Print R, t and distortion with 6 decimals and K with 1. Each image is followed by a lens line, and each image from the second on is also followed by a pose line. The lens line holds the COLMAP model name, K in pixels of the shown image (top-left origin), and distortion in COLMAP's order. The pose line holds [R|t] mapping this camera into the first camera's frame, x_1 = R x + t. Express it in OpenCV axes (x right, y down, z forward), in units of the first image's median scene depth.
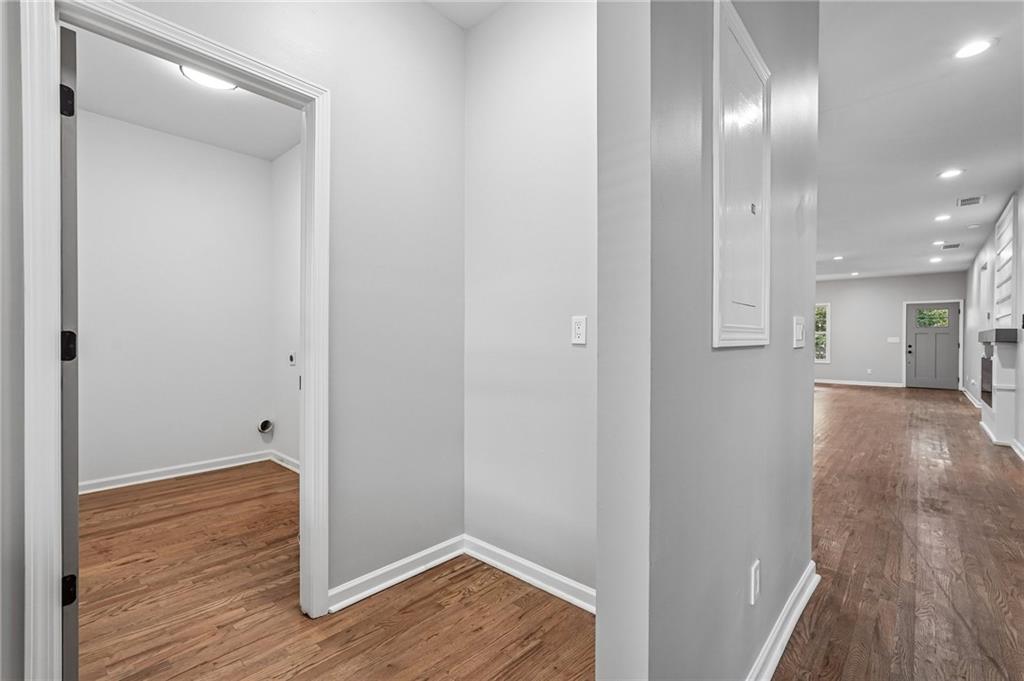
lens RADIAL K [[451.1, 0, 509.6], [0, 451.1, 342.3], [0, 0, 1]] dist [-0.014293, 0.007585]
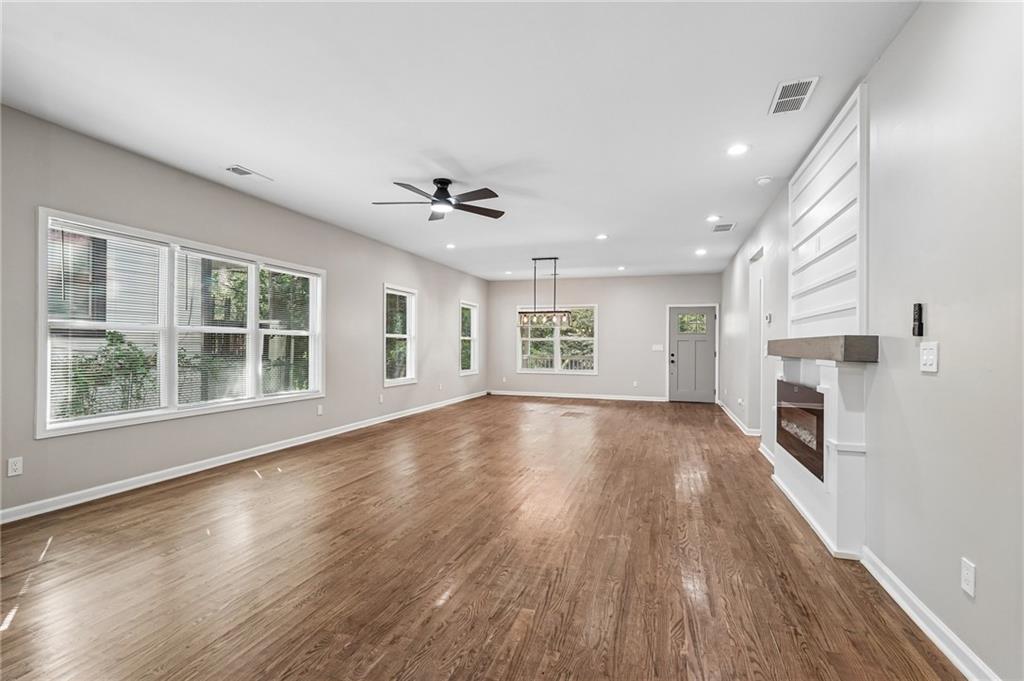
lens RADIAL K [[451.1, 0, 513.3], [0, 451.1, 343.1], [0, 0, 1]] dist [-0.014293, 0.007585]
pose [[0.914518, 0.002848, 0.404535, 0.262707], [0.000058, 0.999974, -0.007173, -0.008903], [-0.404545, 0.006583, 0.914495, 0.334890]]
